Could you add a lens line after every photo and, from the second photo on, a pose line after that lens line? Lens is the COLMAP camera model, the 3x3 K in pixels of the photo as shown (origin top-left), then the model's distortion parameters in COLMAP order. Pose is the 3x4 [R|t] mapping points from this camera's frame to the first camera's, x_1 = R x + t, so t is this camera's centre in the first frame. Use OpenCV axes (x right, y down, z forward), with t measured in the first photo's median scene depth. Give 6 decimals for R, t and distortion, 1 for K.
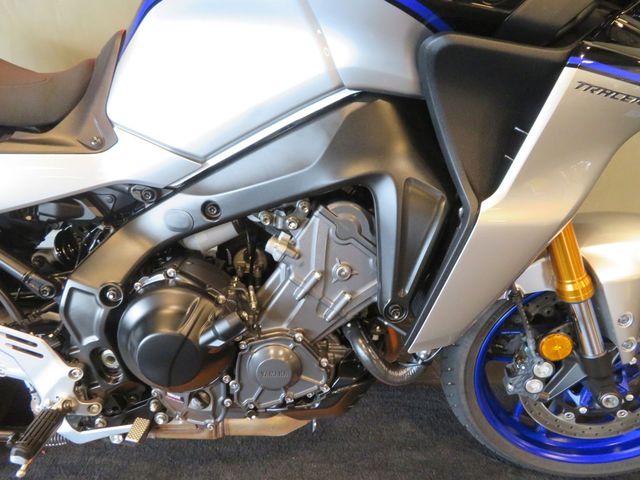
lens RADIAL K [[463.2, 0, 310.8], [0, 463.2, 241.9], [0, 0, 1]] dist [0.002055, 0.002775]
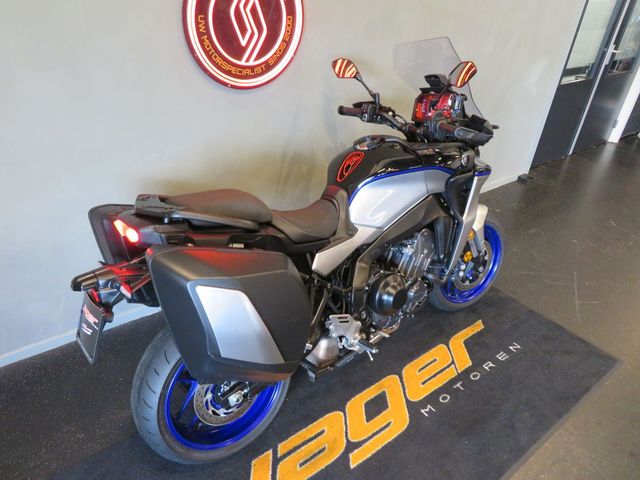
lens RADIAL K [[458.3, 0, 320.0], [0, 458.3, 240.0], [0, 0, 1]] dist [0.002557, -0.001043]
pose [[0.794339, -0.287910, 0.534915, -1.891800], [0.287437, 0.953879, 0.086573, -0.427092], [-0.535169, 0.084986, 0.840459, -1.018720]]
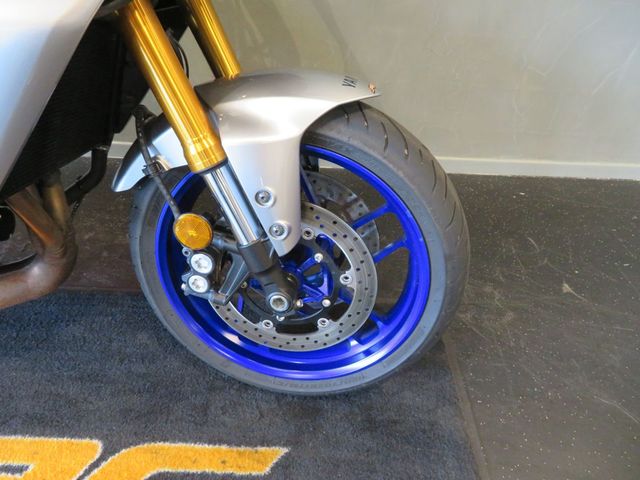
lens RADIAL K [[450.8, 0, 320.0], [0, 450.8, 240.0], [0, 0, 1]] dist [-0.006304, -0.001899]
pose [[0.999397, 0.032555, 0.012078, 0.824711], [-0.033662, 0.993693, 0.106963, 0.168730], [-0.008520, -0.107305, 0.994190, 0.252092]]
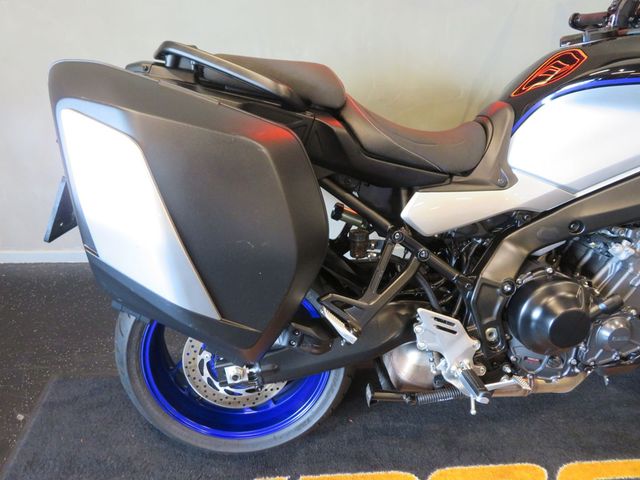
lens RADIAL K [[458.3, 0, 320.0], [0, 458.3, 240.0], [0, 0, 1]] dist [0.002557, -0.001043]
pose [[0.997867, -0.027507, 0.059209, -1.068169], [0.029668, 0.998914, -0.035938, 0.002131], [-0.058156, 0.037618, 0.997599, -0.382129]]
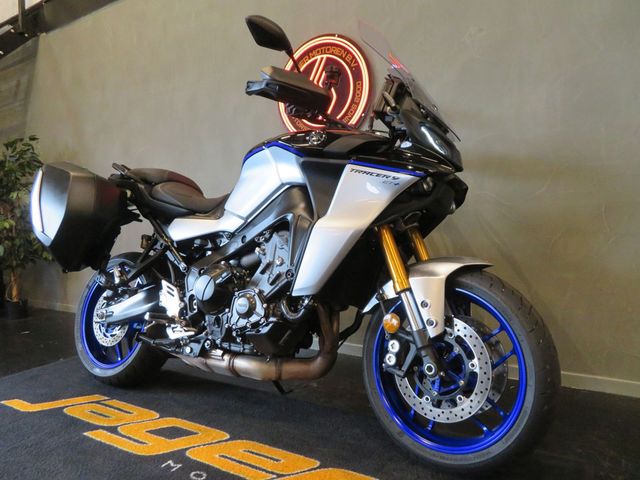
lens RADIAL K [[458.3, 0, 320.0], [0, 458.3, 240.0], [0, 0, 1]] dist [0.002557, -0.001043]
pose [[0.842281, -0.021469, -0.538612, 1.340910], [-0.257279, 0.862037, -0.436692, 0.838549], [0.473678, 0.506390, 0.720554, -0.497963]]
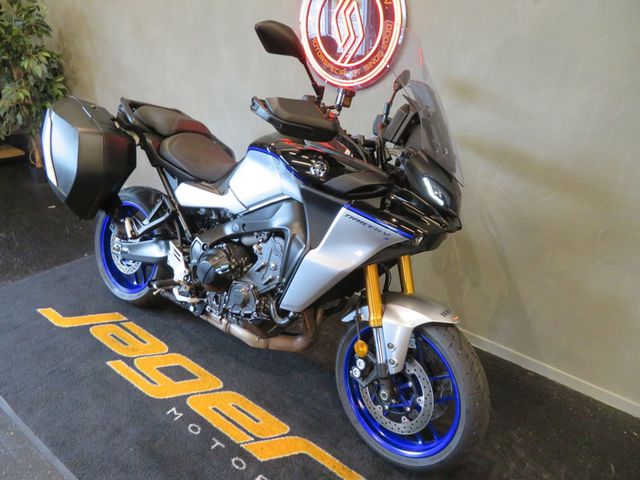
lens RADIAL K [[458.3, 0, 320.0], [0, 458.3, 240.0], [0, 0, 1]] dist [0.002557, -0.001043]
pose [[0.800933, 0.292426, -0.522488, 1.393365], [-0.383456, 0.920709, -0.072506, 0.018630], [0.459857, 0.258424, 0.849558, -0.887706]]
